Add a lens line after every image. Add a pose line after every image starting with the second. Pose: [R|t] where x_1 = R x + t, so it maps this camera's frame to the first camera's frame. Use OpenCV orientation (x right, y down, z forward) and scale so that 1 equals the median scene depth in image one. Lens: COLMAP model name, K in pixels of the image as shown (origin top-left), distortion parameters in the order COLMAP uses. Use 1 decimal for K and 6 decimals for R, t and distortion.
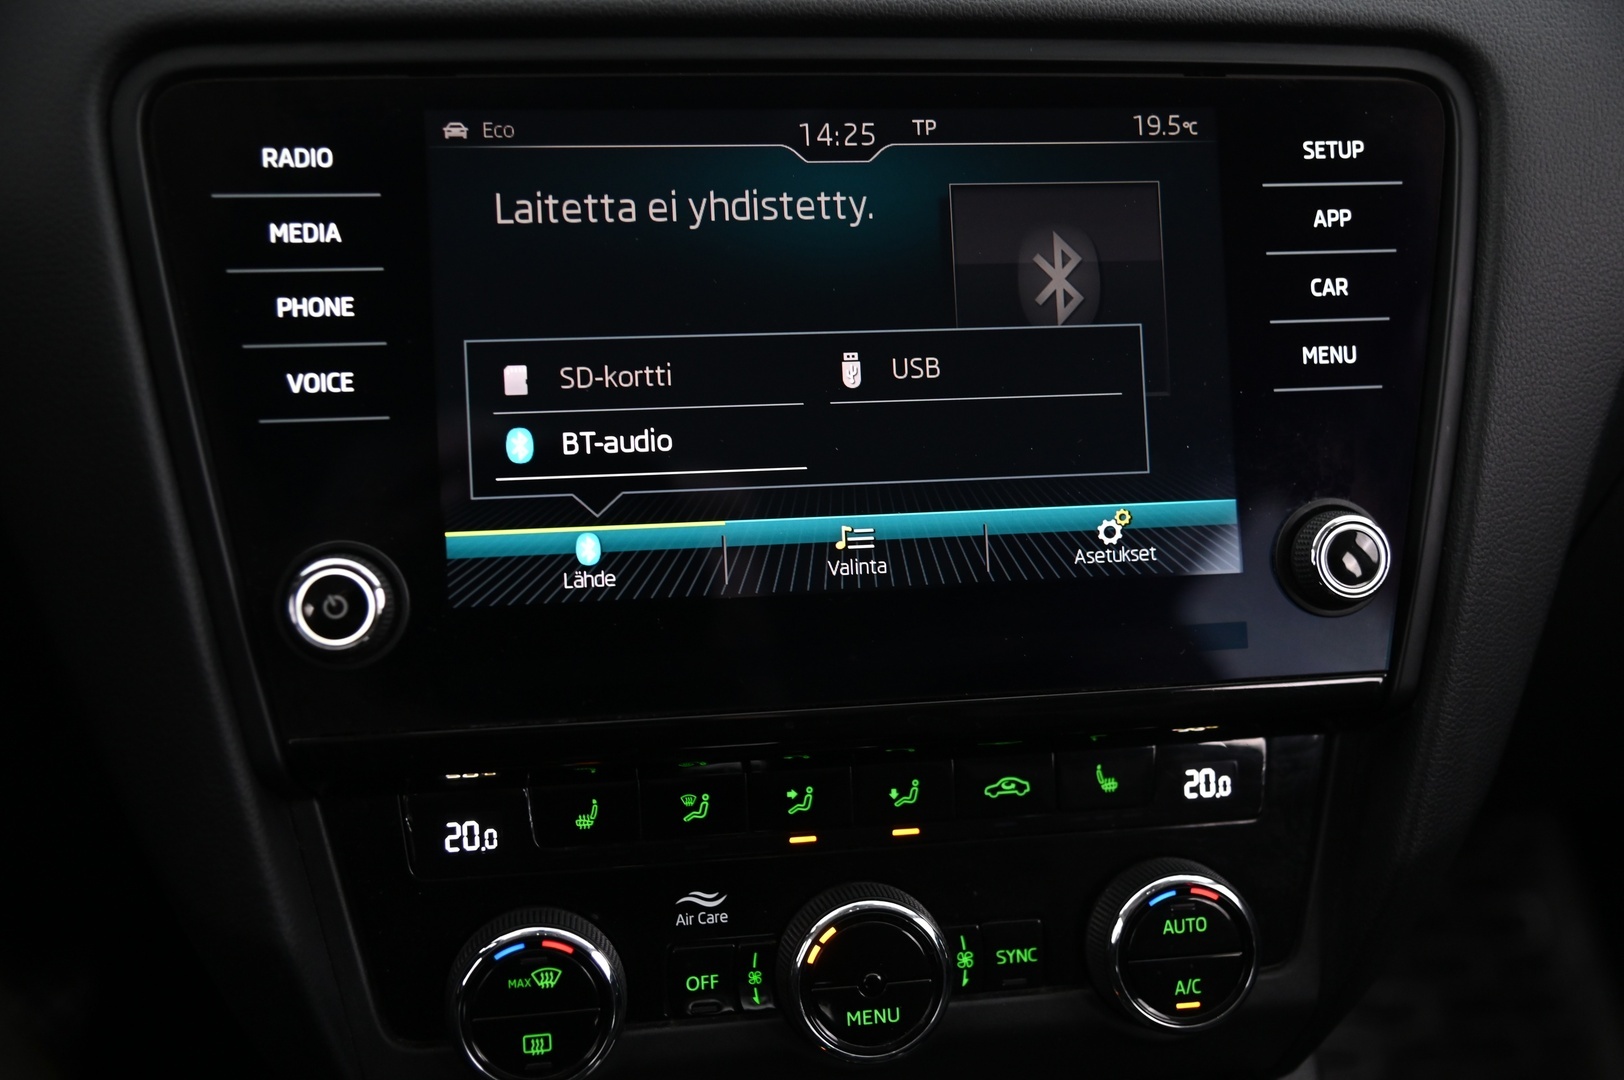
lens RADIAL K [[1727.2, 0, 818.6], [0, 1727.2, 544.3], [0, 0, 1]] dist [0.011705, 0.067907]
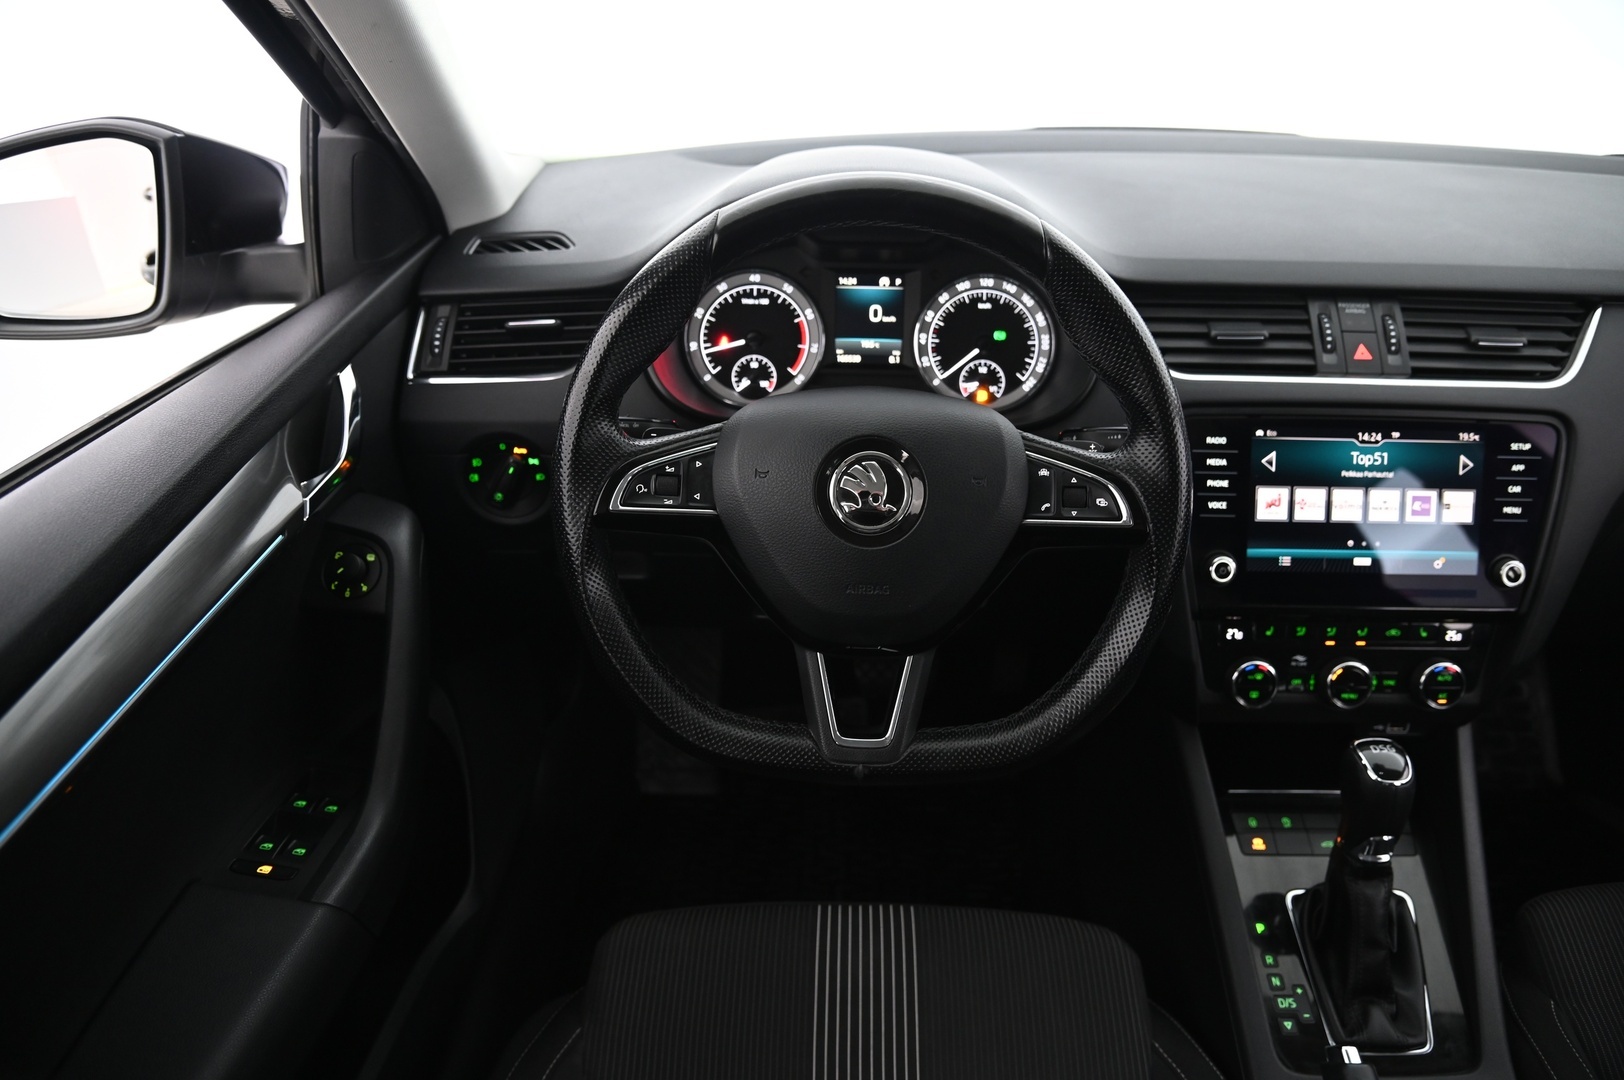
lens RADIAL K [[1104.8, 0, 806.4], [0, 1104.8, 547.2], [0, 0, 1]] dist [-0.126396, 0.063324]
pose [[0.978151, 0.076831, -0.193176, -0.618743], [-0.052686, 0.990481, 0.127164, -0.225679], [0.201107, -0.114208, 0.972889, -1.215908]]
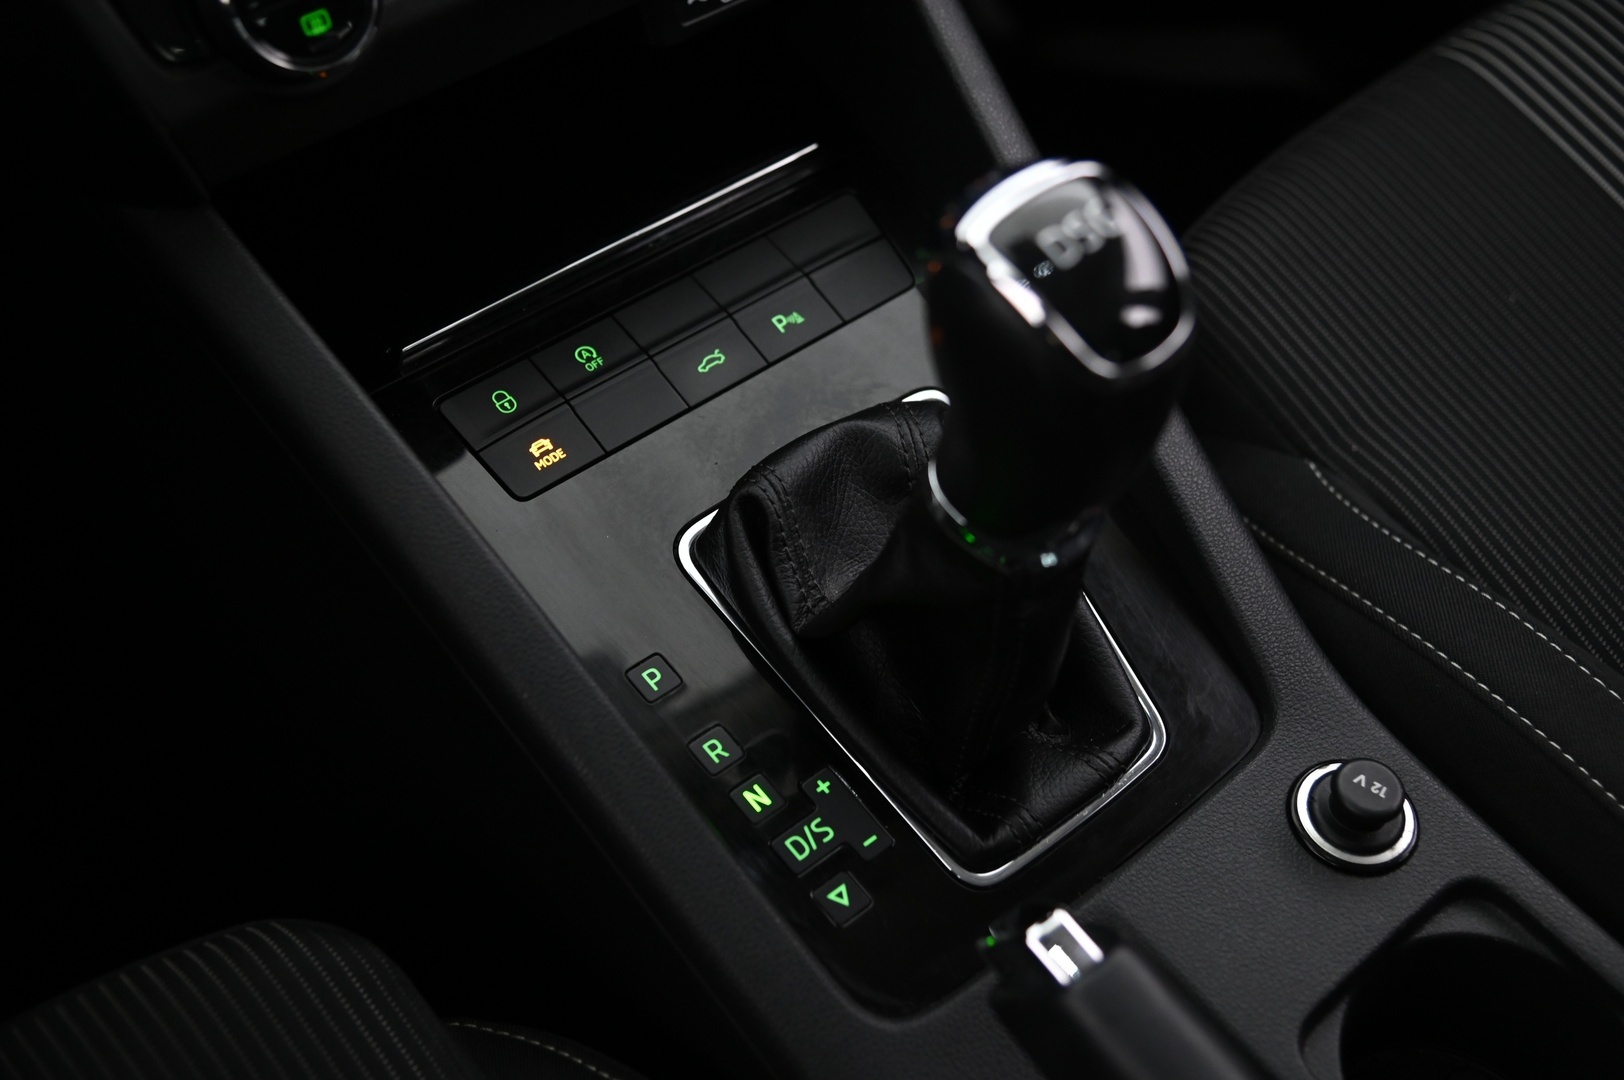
lens RADIAL K [[1727.2, 0, 818.6], [0, 1727.2, 544.3], [0, 0, 1]] dist [0.011705, 0.067907]
pose [[0.869874, -0.395335, 0.295006, -0.315080], [0.230152, 0.854253, 0.466135, 0.133473], [-0.436289, -0.337582, 0.834080, -0.102088]]
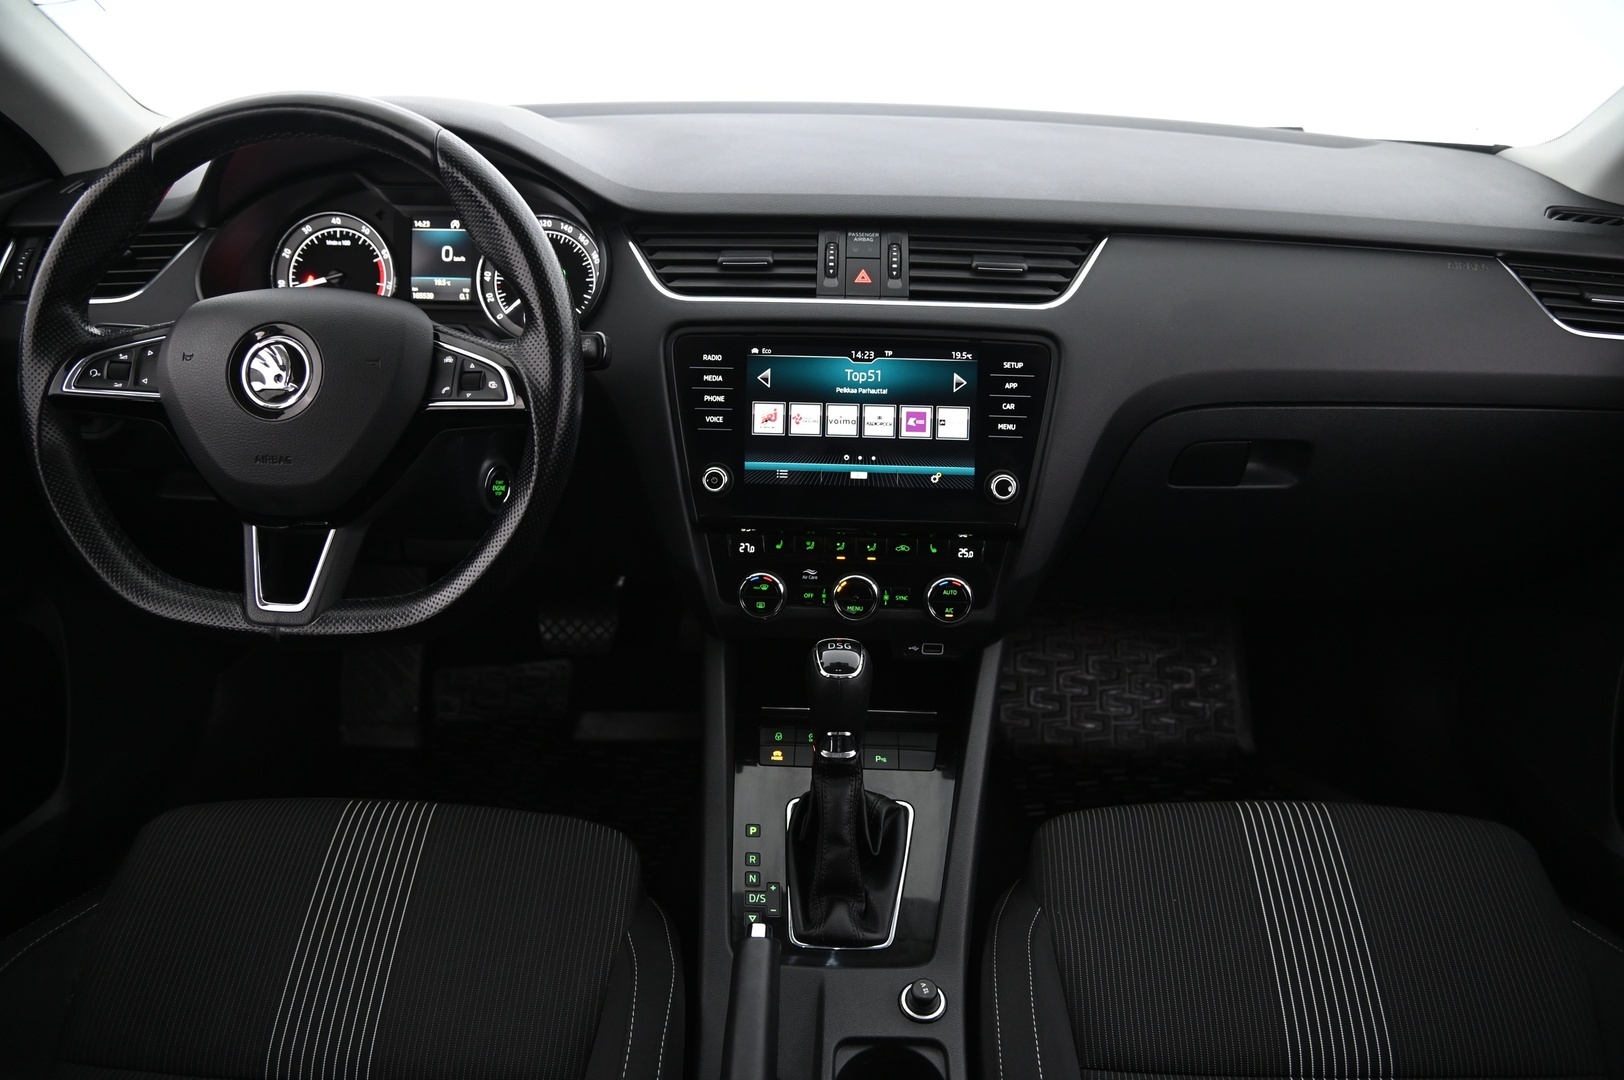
lens RADIAL K [[1104.8, 0, 806.4], [0, 1104.8, 547.2], [0, 0, 1]] dist [-0.126396, 0.063324]
pose [[0.980303, 0.083202, -0.179121, 0.319230], [-0.068851, 0.994007, 0.084908, -0.032400], [0.185112, -0.070903, 0.980156, -1.179195]]
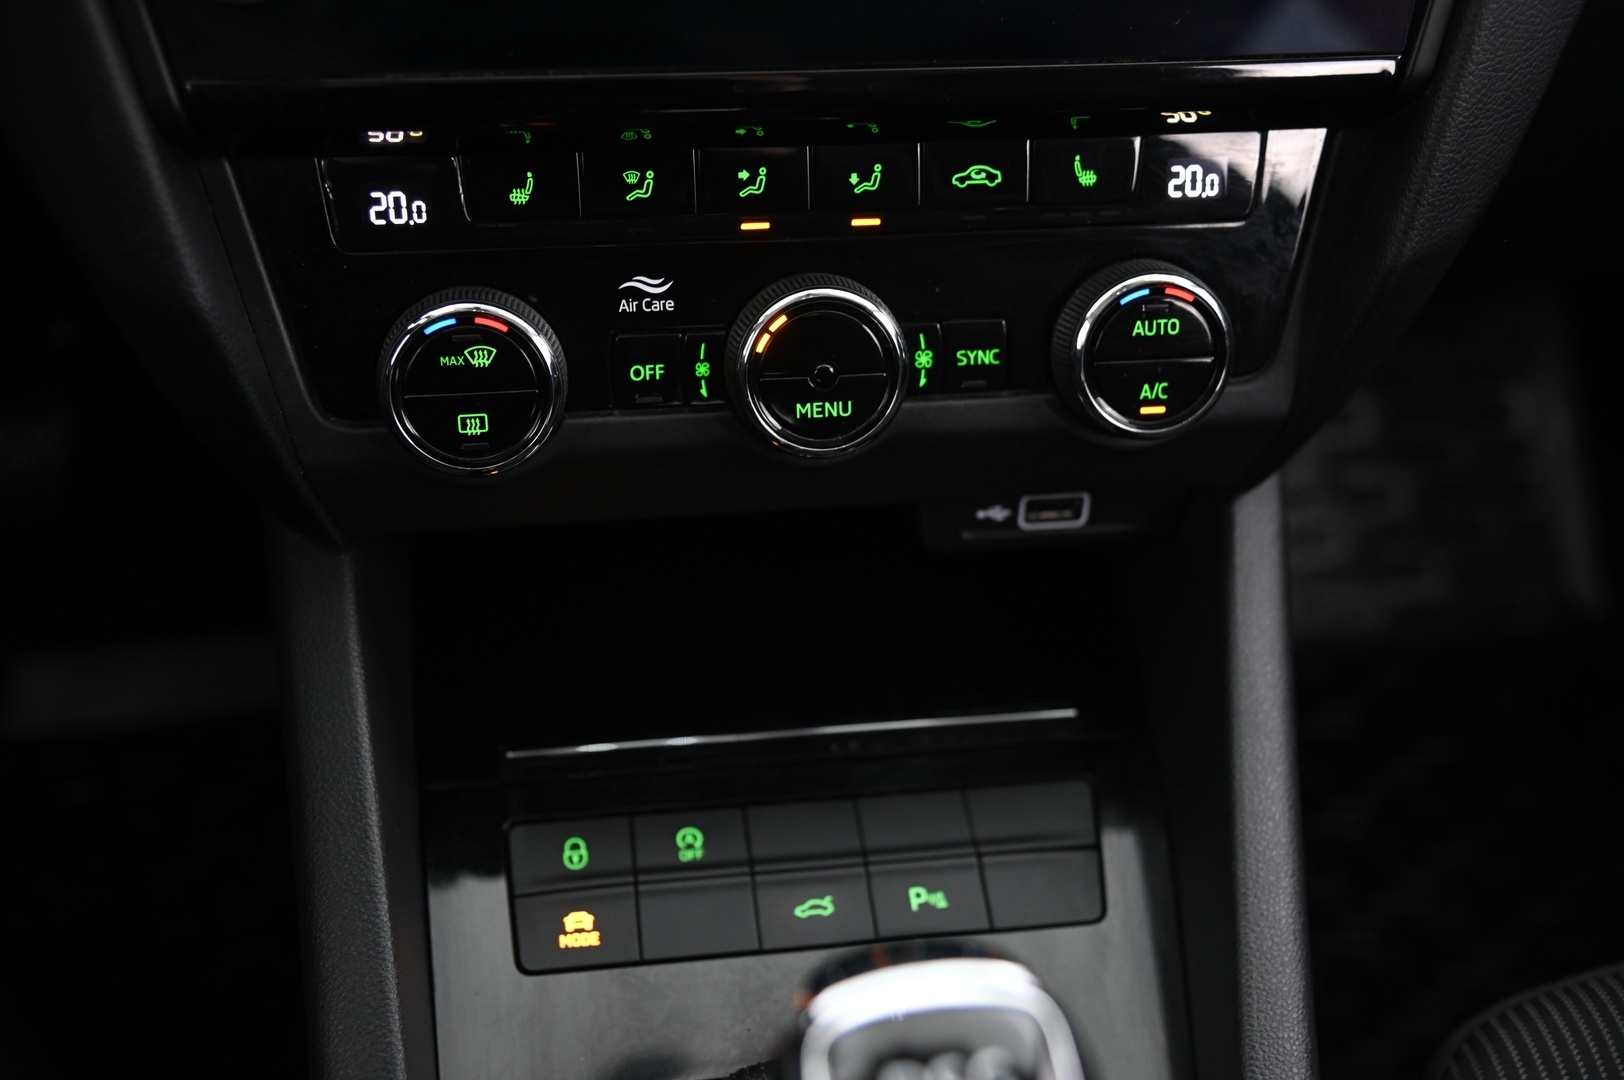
lens RADIAL K [[1727.2, 0, 818.6], [0, 1727.2, 544.3], [0, 0, 1]] dist [0.011705, 0.067907]
pose [[0.999661, 0.026024, -0.000486, 0.030507], [-0.024949, 0.963346, 0.267098, 0.087272], [0.007419, -0.266996, 0.963669, 0.053651]]
